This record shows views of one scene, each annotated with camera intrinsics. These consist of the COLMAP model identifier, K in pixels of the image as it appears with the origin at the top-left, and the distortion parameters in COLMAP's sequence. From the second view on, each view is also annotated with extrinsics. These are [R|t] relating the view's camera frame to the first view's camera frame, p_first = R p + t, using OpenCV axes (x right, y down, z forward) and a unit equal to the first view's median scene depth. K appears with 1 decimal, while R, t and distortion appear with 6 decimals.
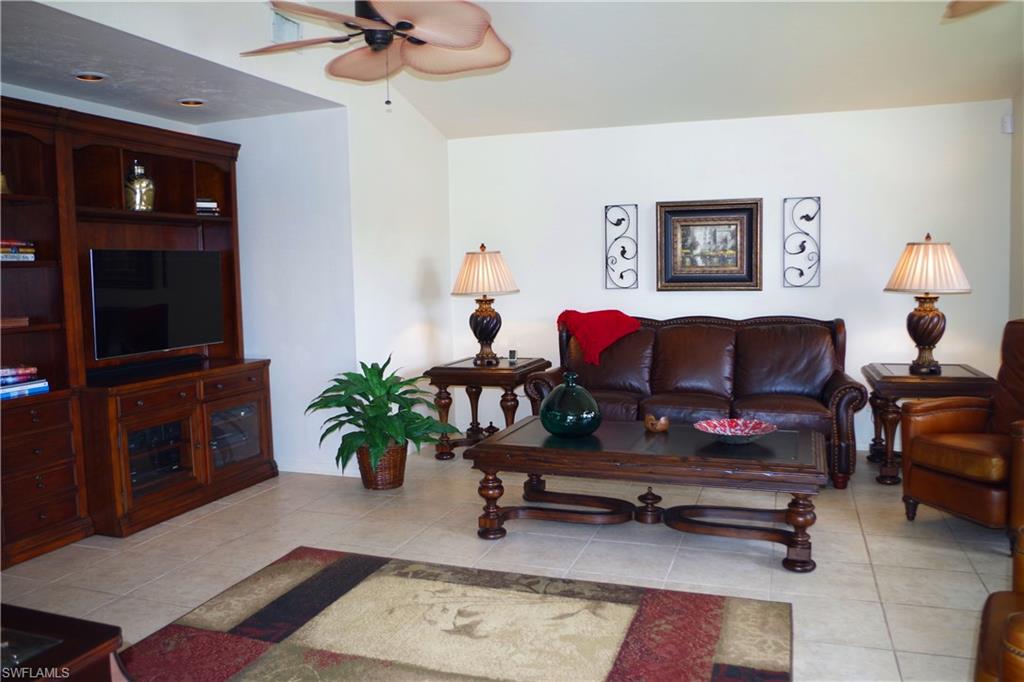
lens RADIAL K [[804.8, 0, 504.0], [0, 804.8, 336.9], [0, 0, 1]] dist [-0.082746, 0.007919]
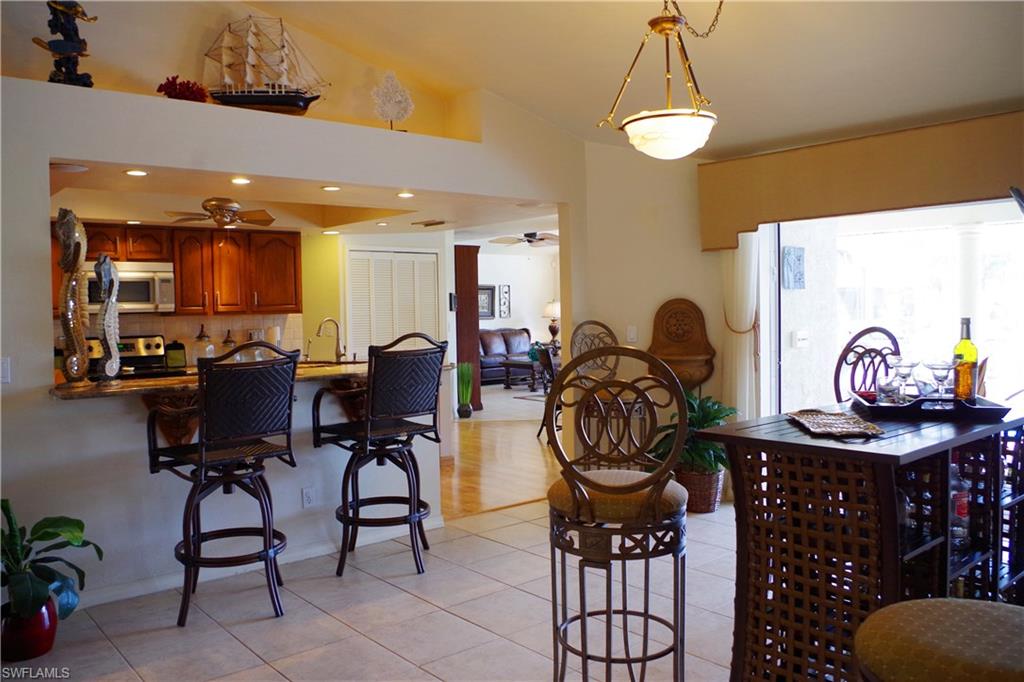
lens RADIAL K [[804.8, 0, 504.0], [0, 804.8, 336.9], [0, 0, 1]] dist [-0.082746, 0.007919]
pose [[0.509293, -0.021700, 0.860320, -2.009515], [0.079825, 0.996564, -0.022118, 0.063587], [-0.856883, 0.079939, 0.509275, -0.398412]]
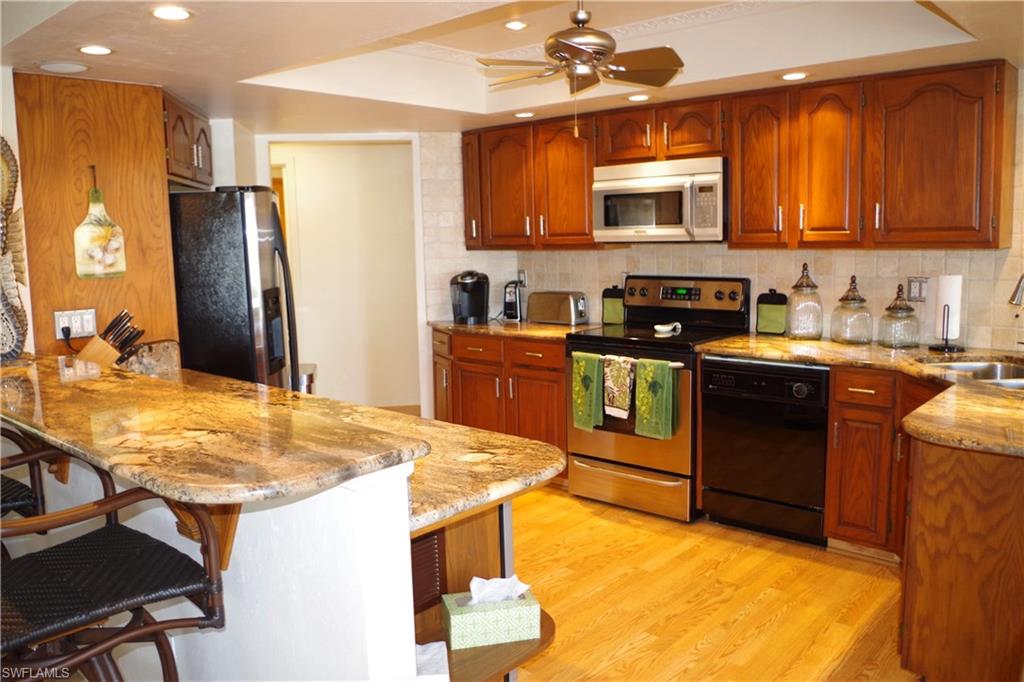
lens RADIAL K [[804.8, 0, 504.0], [0, 804.8, 336.9], [0, 0, 1]] dist [-0.082746, 0.007919]
pose [[0.931452, 0.041780, -0.361457, -1.174893], [-0.024021, 0.998279, 0.053489, 0.012116], [0.363070, -0.041140, 0.930853, -0.102097]]
